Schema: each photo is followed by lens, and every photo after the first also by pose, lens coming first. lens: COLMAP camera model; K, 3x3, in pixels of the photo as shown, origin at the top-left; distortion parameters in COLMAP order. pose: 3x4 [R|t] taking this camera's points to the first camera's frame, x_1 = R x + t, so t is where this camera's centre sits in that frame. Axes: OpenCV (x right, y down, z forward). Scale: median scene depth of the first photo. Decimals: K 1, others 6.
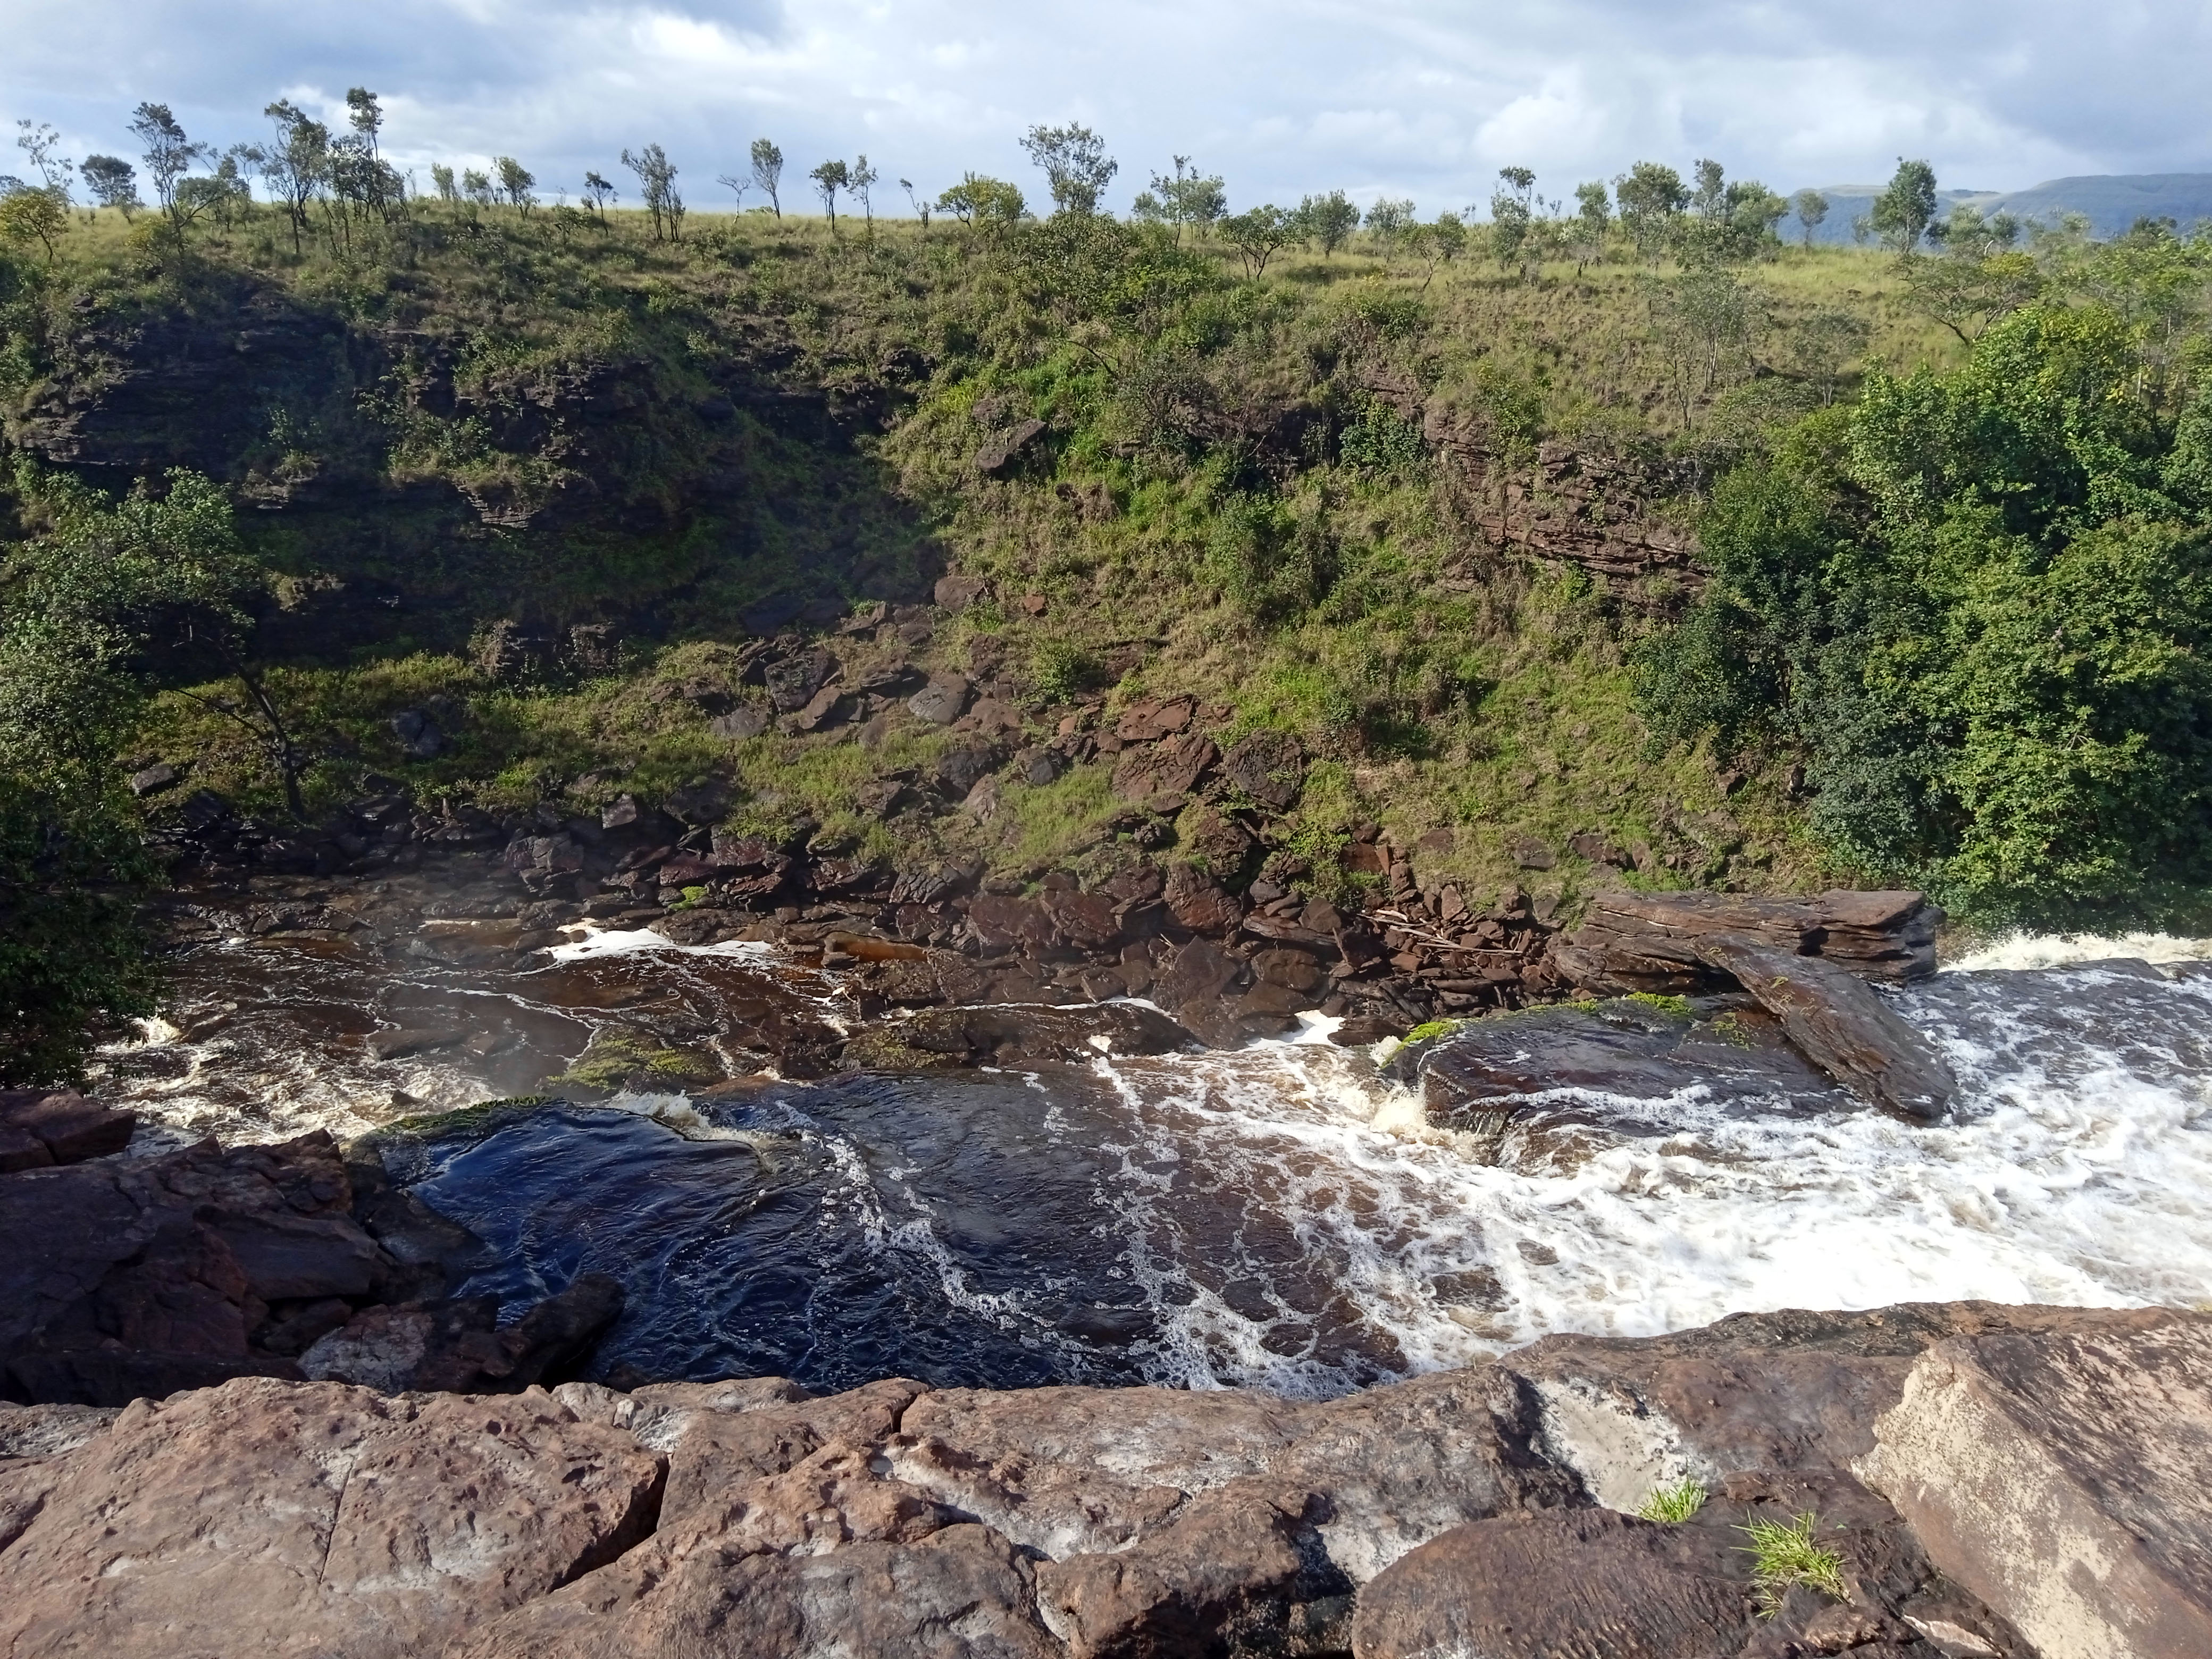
lens RADIAL K [[1792.8, 0, 1093.6], [0, 1792.8, 839.4], [0, 0, 1]] dist [0.097731, -0.160646]
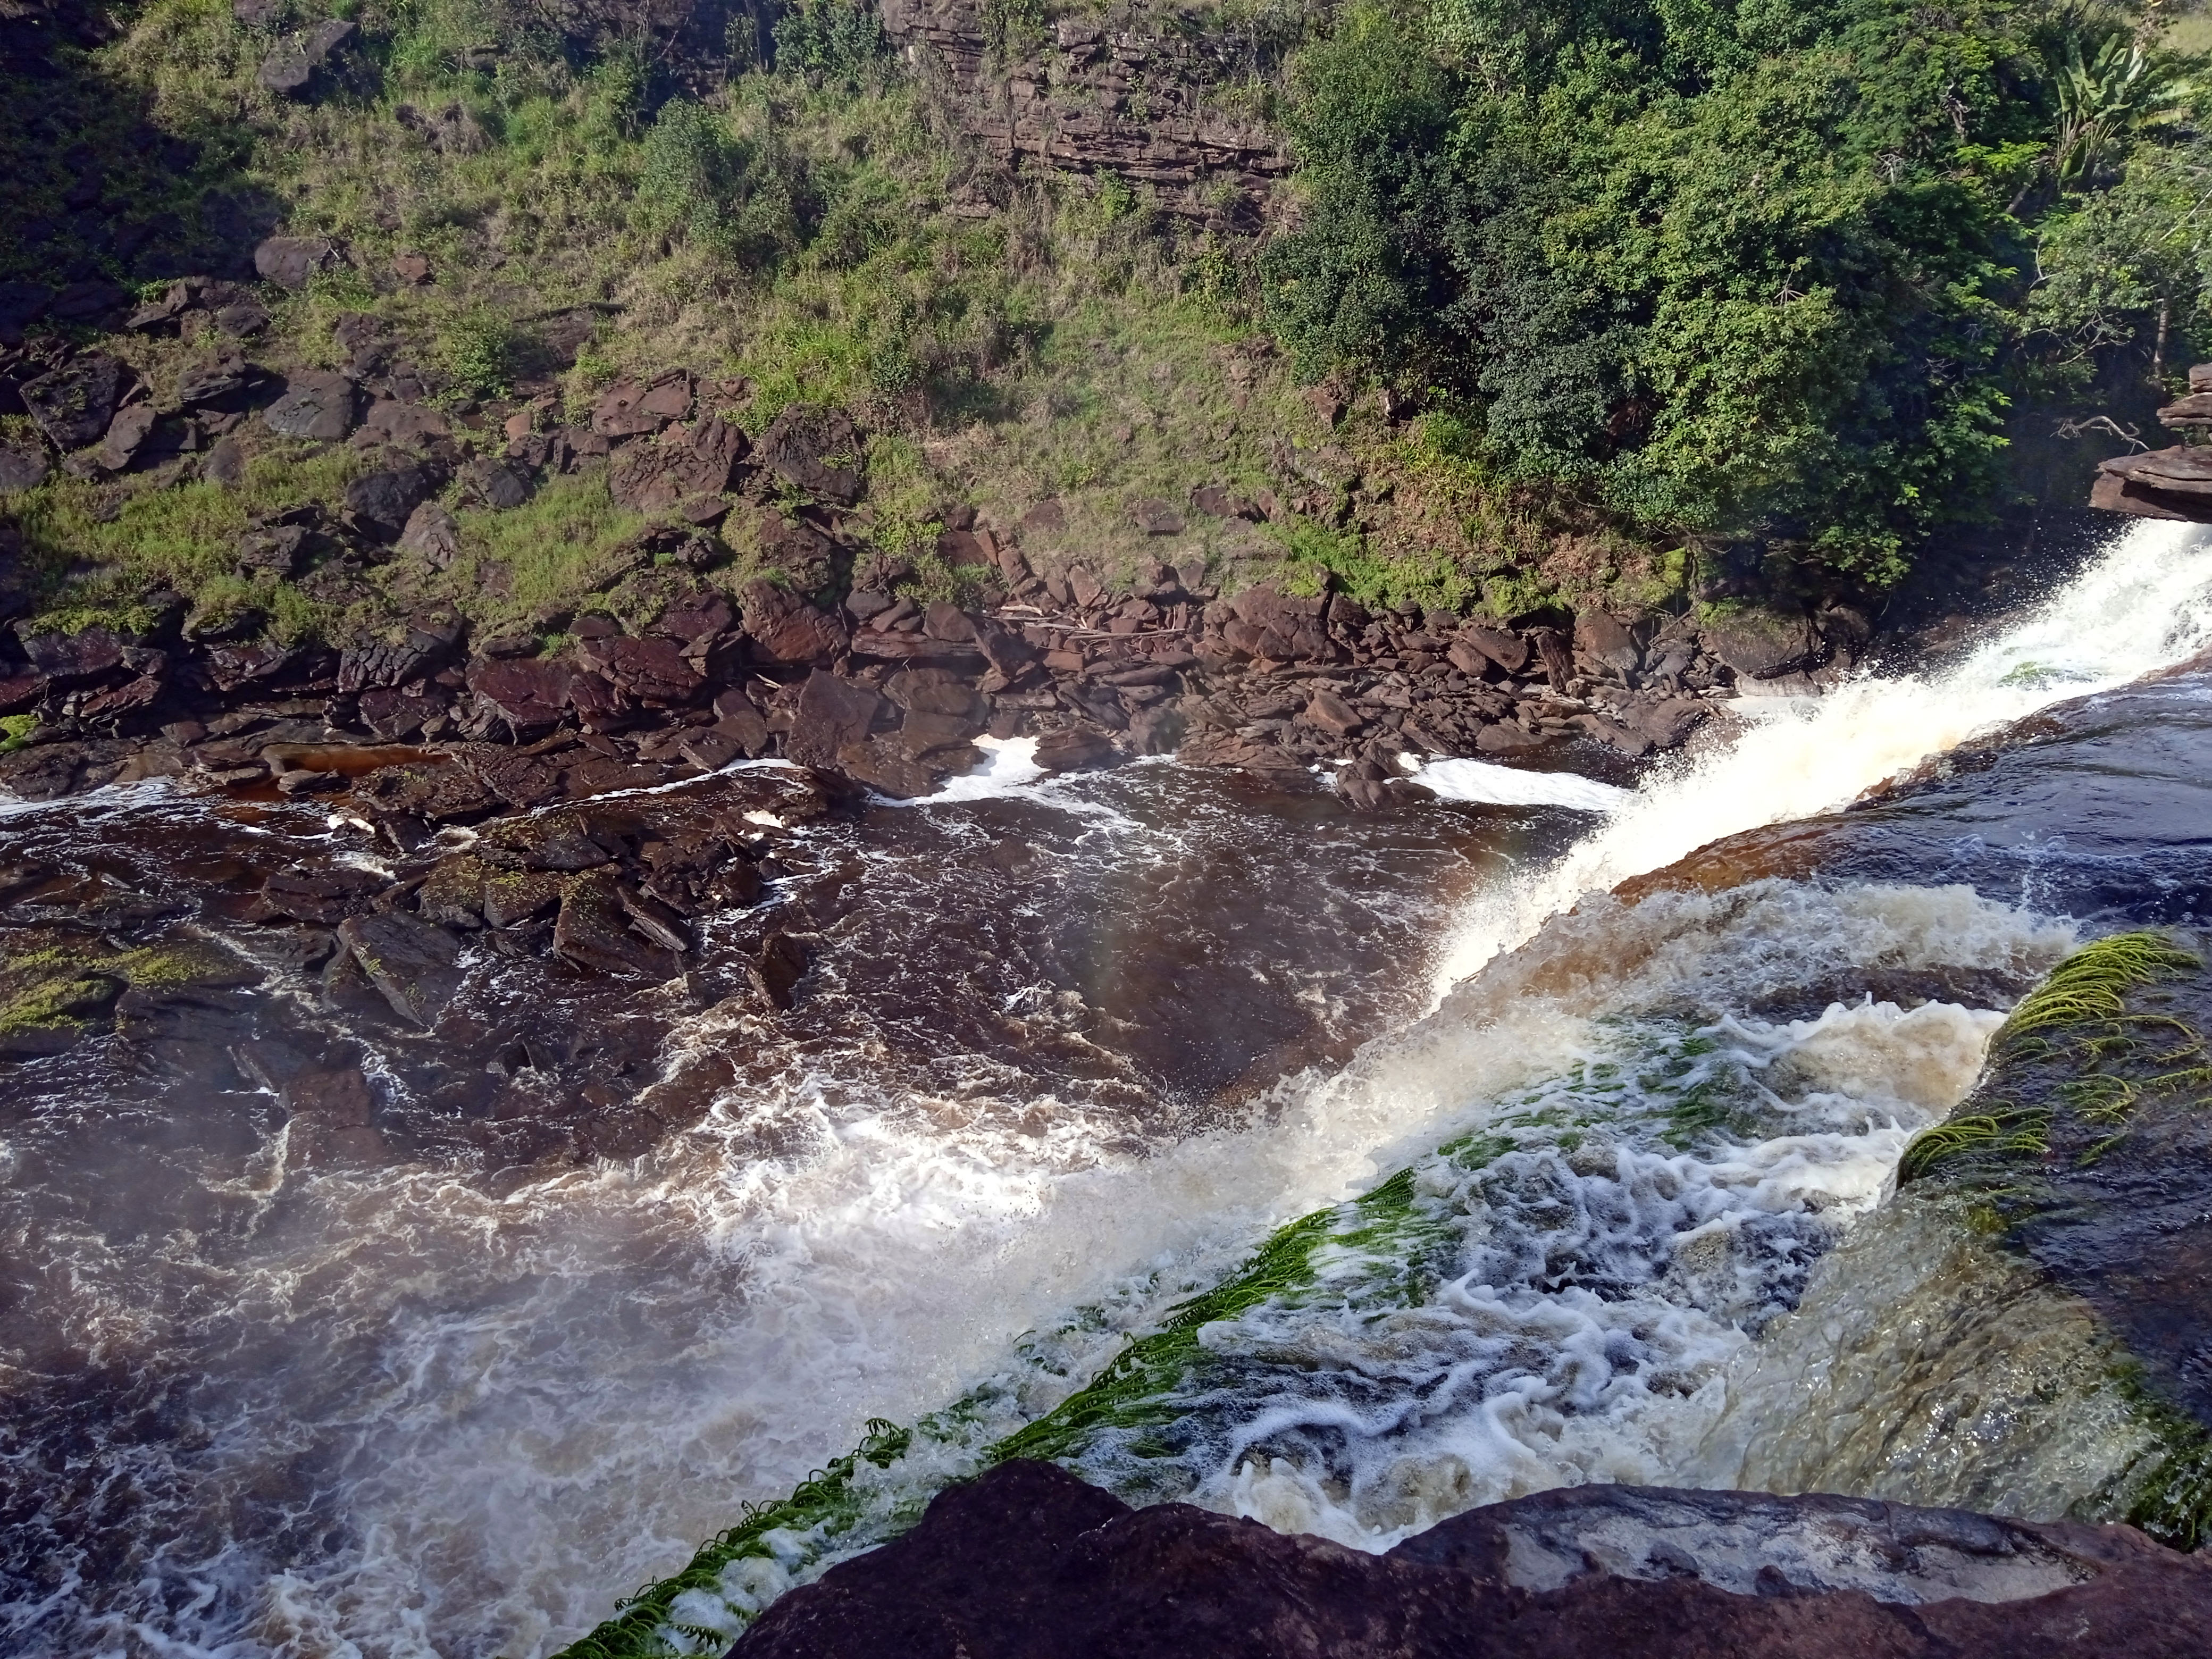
lens RADIAL K [[1792.8, 0, 1093.6], [0, 1792.8, 839.4], [0, 0, 1]] dist [0.097731, -0.160646]
pose [[0.887860, -0.188143, 0.419890, -0.159376], [0.130891, 0.978151, 0.161517, 0.014820], [-0.441104, -0.088445, 0.893087, 0.220039]]
